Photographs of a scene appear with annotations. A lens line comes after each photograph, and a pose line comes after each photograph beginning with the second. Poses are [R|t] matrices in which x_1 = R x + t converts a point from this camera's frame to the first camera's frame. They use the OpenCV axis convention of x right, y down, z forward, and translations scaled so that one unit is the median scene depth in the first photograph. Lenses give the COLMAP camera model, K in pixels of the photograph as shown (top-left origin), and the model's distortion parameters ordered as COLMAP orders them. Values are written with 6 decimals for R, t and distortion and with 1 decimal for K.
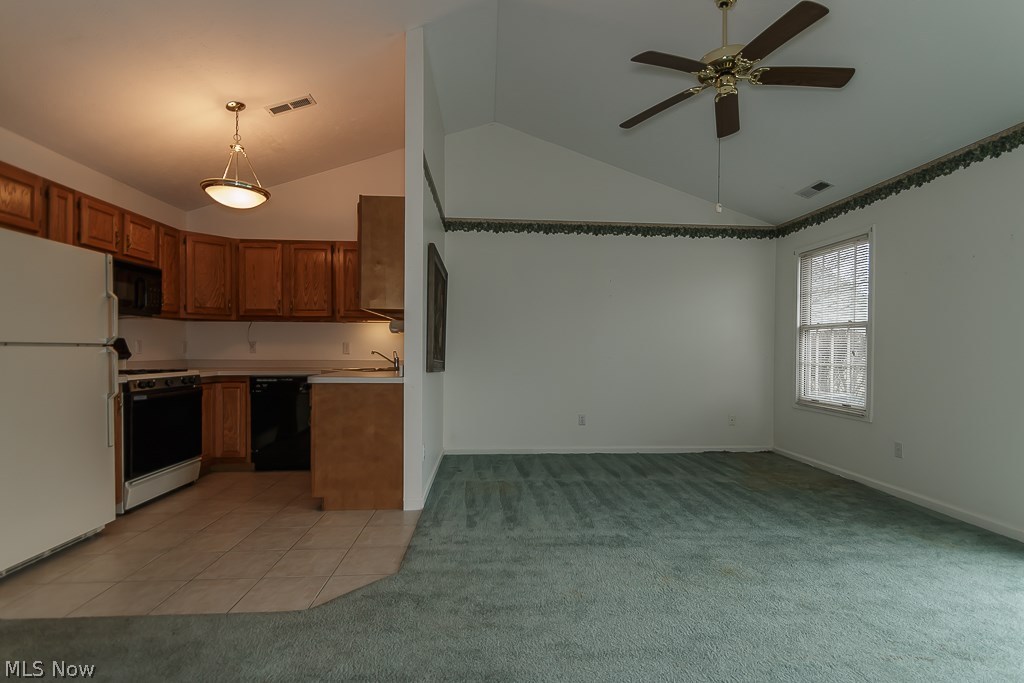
lens RADIAL K [[475.6, 0, 509.4], [0, 475.6, 344.1], [0, 0, 1]] dist [-0.000120, -0.003296]
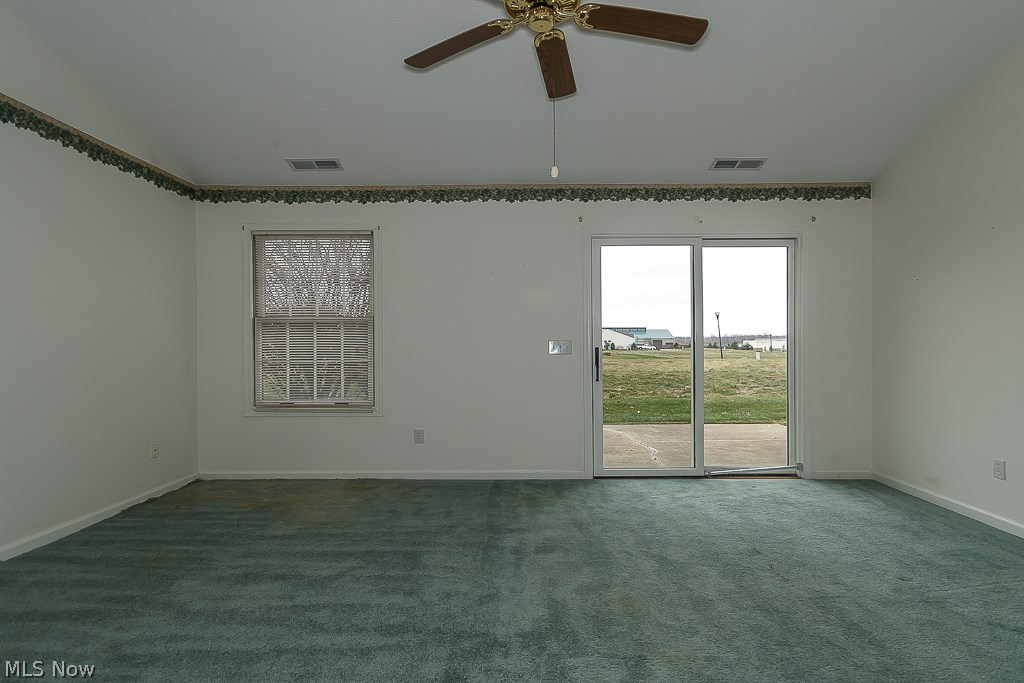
lens RADIAL K [[475.6, 0, 509.9], [0, 475.6, 346.9], [0, 0, 1]] dist [-0.000120, -0.003296]
pose [[0.071580, -0.012930, 0.997351, -0.264004], [-0.011697, 0.999836, 0.013802, -0.003903], [-0.997366, -0.012654, 0.071417, 0.700783]]
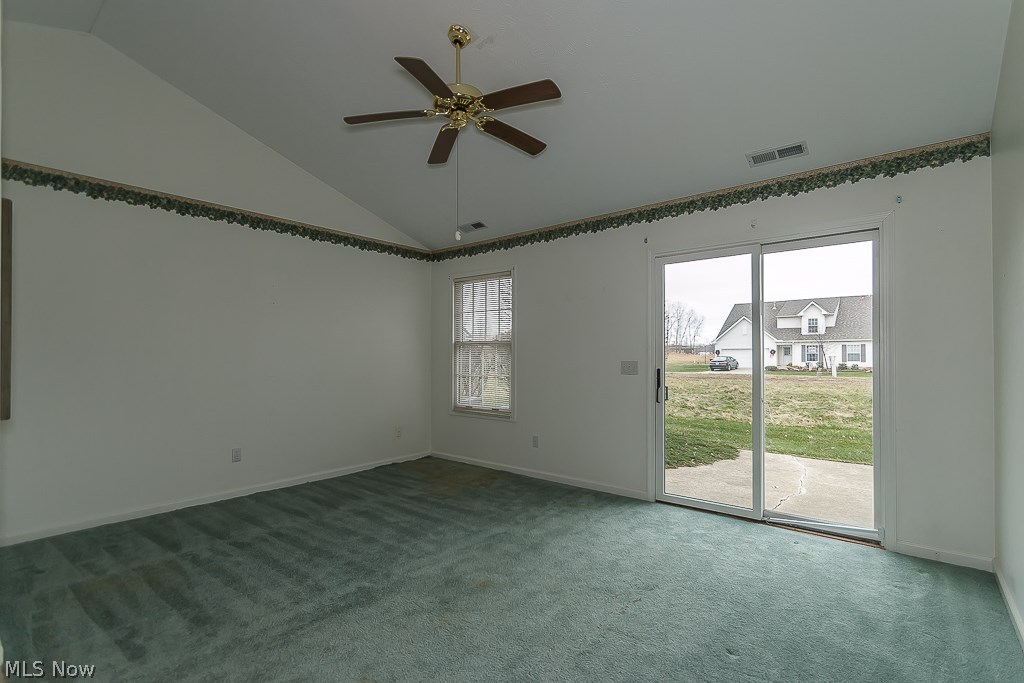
lens RADIAL K [[475.6, 0, 521.3], [0, 475.6, 345.1], [0, 0, 1]] dist [-0.000120, -0.003296]
pose [[0.671942, 0.006502, 0.740575, -0.174441], [-0.000579, 0.999966, -0.008254, -0.029425], [-0.740603, 0.005117, 0.671923, 0.149355]]
